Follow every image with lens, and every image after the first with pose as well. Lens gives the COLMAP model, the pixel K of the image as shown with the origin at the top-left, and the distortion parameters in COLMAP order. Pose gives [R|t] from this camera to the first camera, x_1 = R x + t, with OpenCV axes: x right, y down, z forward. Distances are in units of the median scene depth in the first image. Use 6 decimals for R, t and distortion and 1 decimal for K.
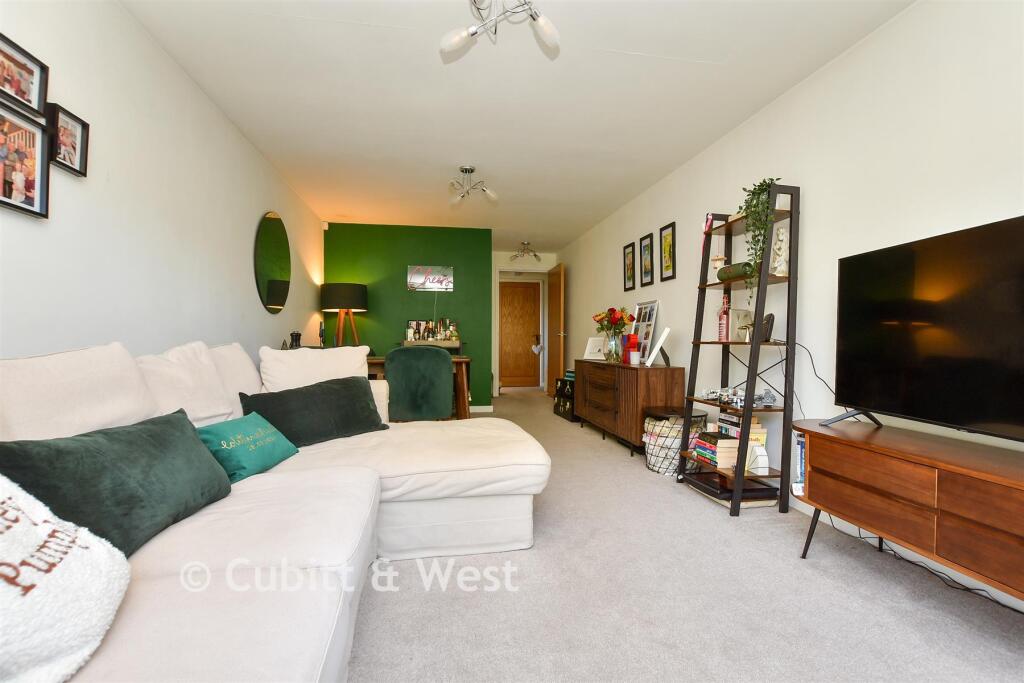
lens RADIAL K [[449.7, 0, 512.0], [0, 449.7, 341.5], [0, 0, 1]] dist [-0.000590, -0.000031]
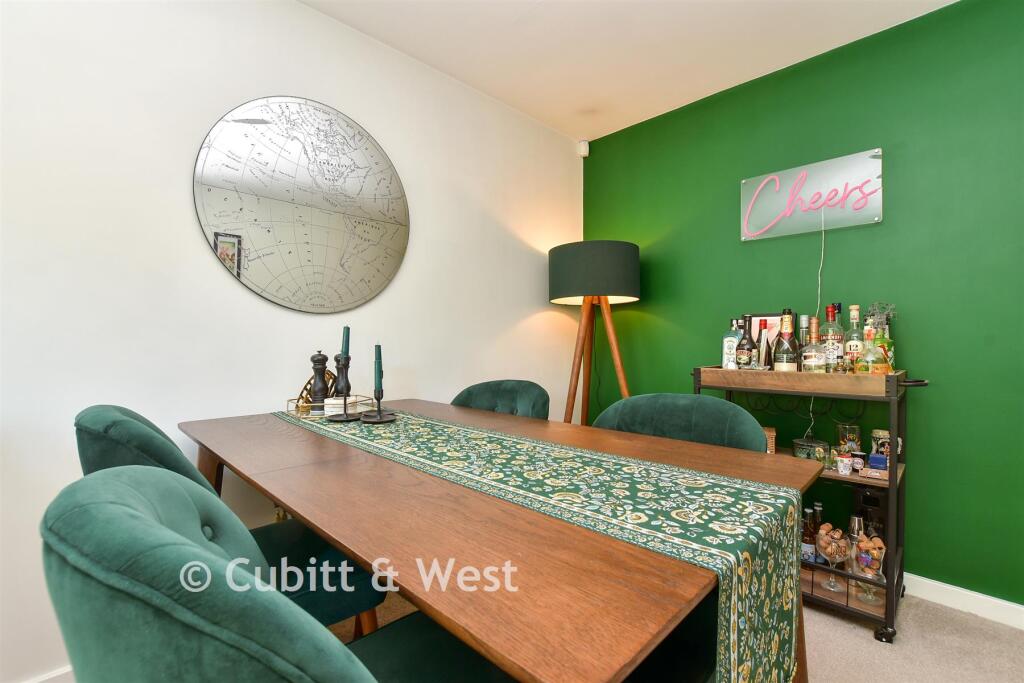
lens RADIAL K [[449.7, 0, 512.0], [0, 449.7, 341.5], [0, 0, 1]] dist [-0.000590, -0.000031]
pose [[0.566512, -0.001600, -0.824052, -0.014807], [-0.015294, 0.999805, -0.012455, -0.015819], [0.823911, 0.019659, 0.566378, 0.623754]]
